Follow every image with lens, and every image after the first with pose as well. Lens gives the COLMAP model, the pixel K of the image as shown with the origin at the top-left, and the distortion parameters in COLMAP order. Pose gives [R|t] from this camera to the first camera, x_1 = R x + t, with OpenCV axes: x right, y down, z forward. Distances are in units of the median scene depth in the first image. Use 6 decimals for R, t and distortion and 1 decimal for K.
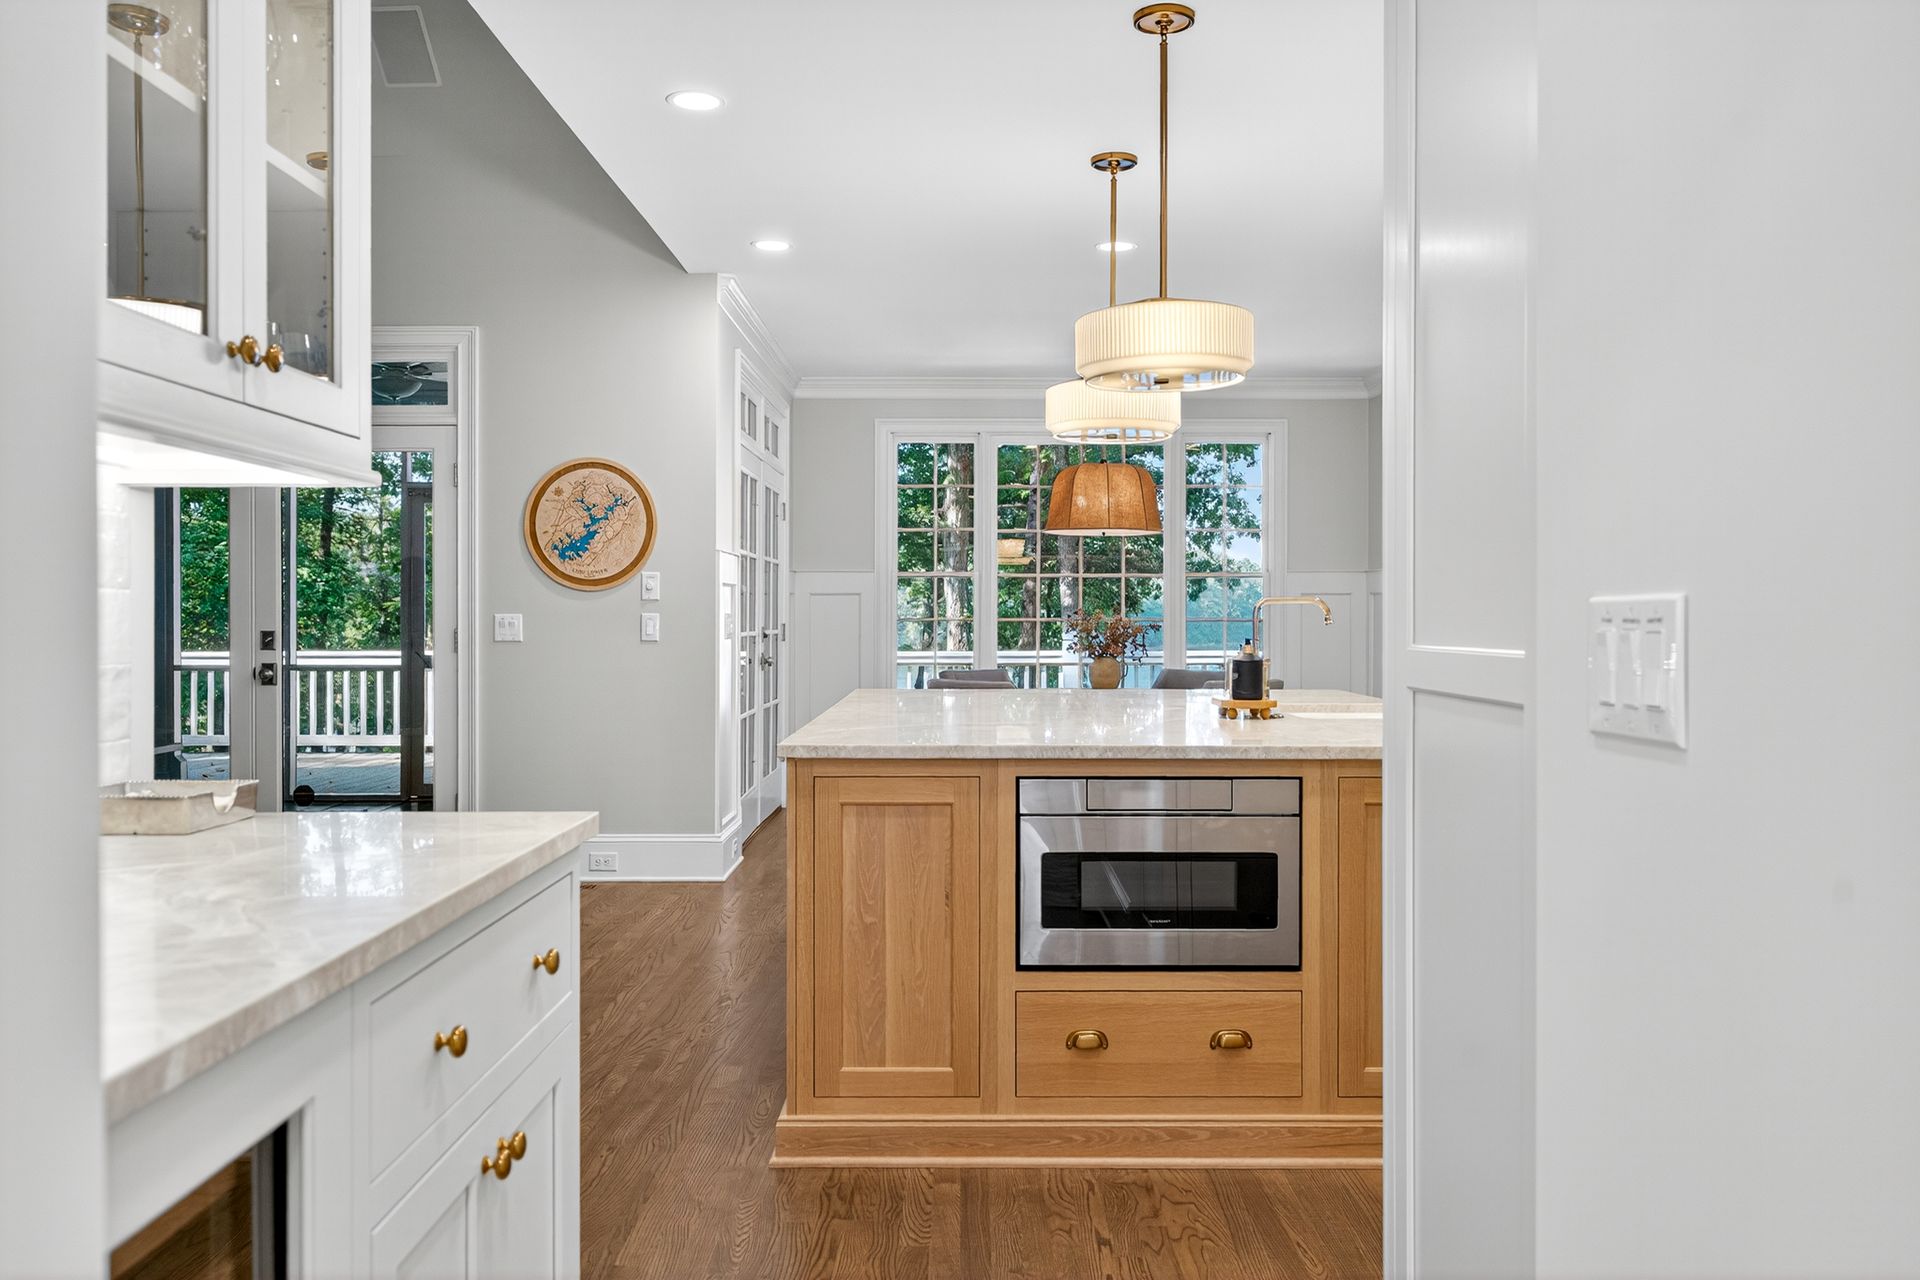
lens RADIAL K [[1537.1, 0, 960.6], [0, 1537.1, 617.9], [0, 0, 1]] dist [-0.008490, -0.004606]
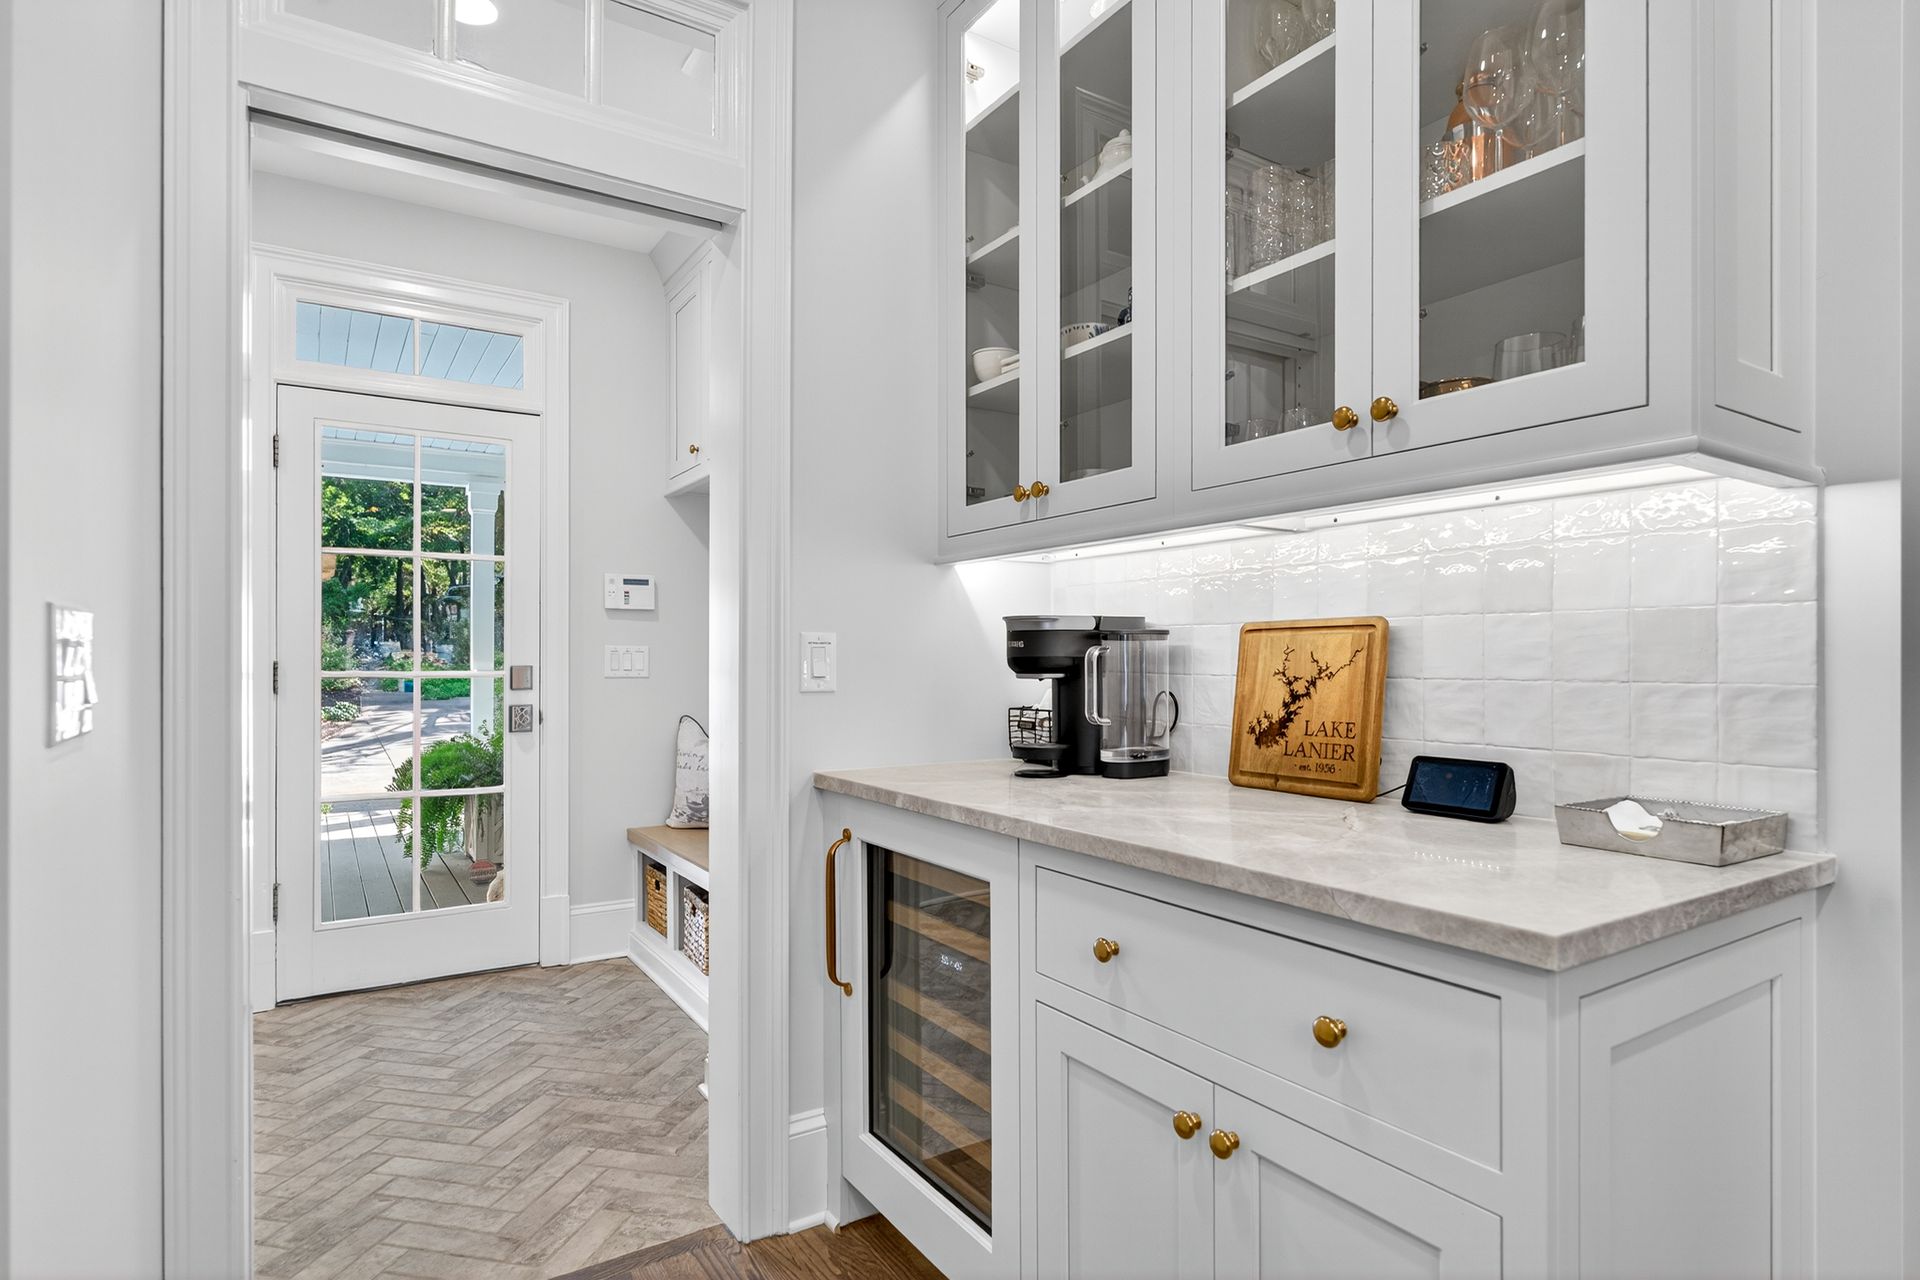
lens RADIAL K [[1003.2, 0, 971.6], [0, 1003.2, 650.5], [0, 0, 1]] dist [0.001670, -0.000445]
pose [[-0.835581, -0.002915, -0.549360, 0.114475], [0.002120, 0.999961, -0.008529, 0.008672], [0.549363, -0.008291, -0.835543, 0.749335]]
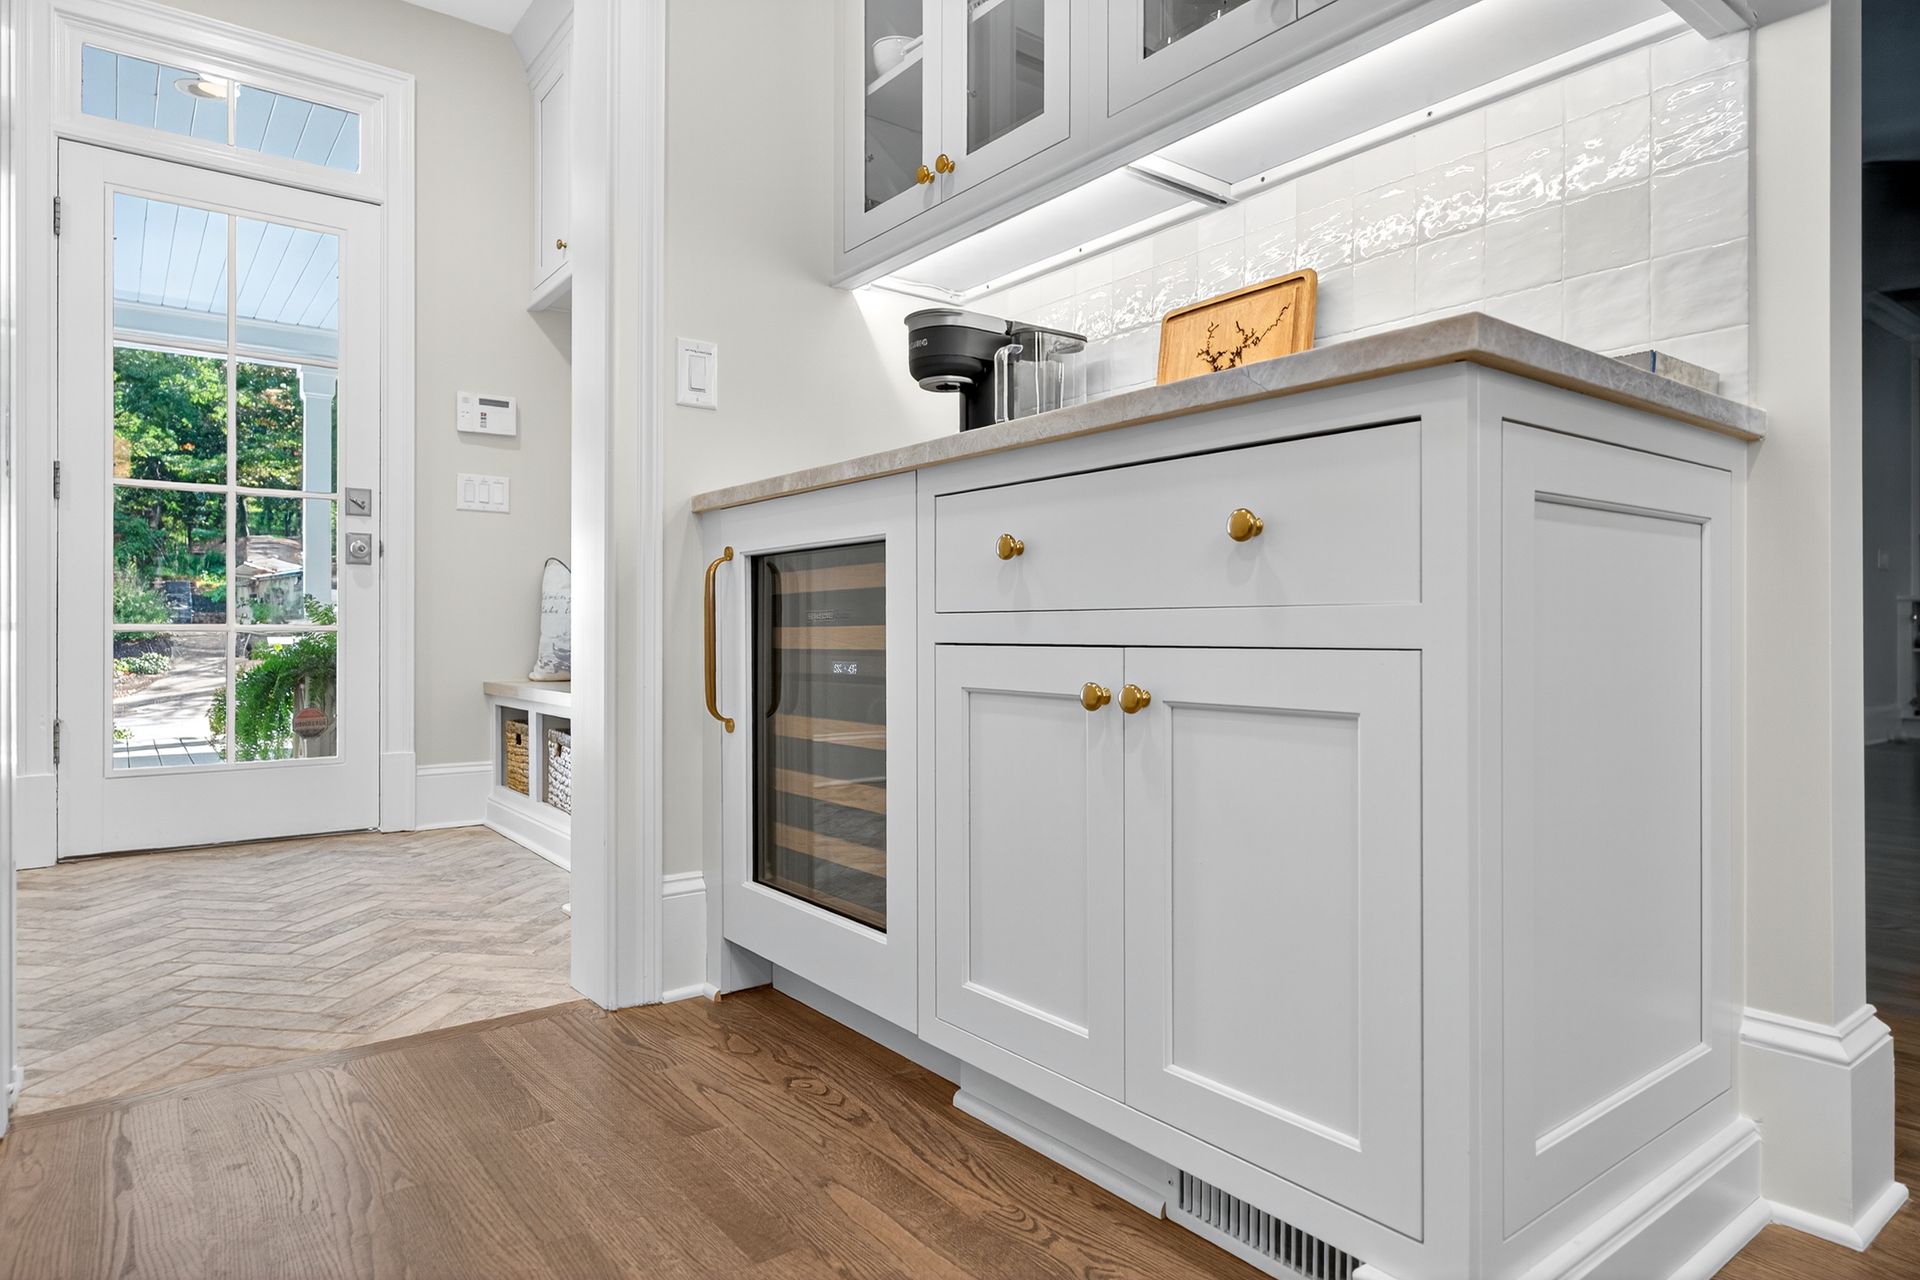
lens RADIAL K [[1101.4, 0, 968.5], [0, 1101.4, 625.4], [0, 0, 1]] dist [0.004406, 0.001050]
pose [[-0.790871, -0.003403, -0.611973, 0.105966], [0.000685, 0.999979, -0.006446, 0.154225], [0.611982, -0.005517, -0.790852, 0.749979]]
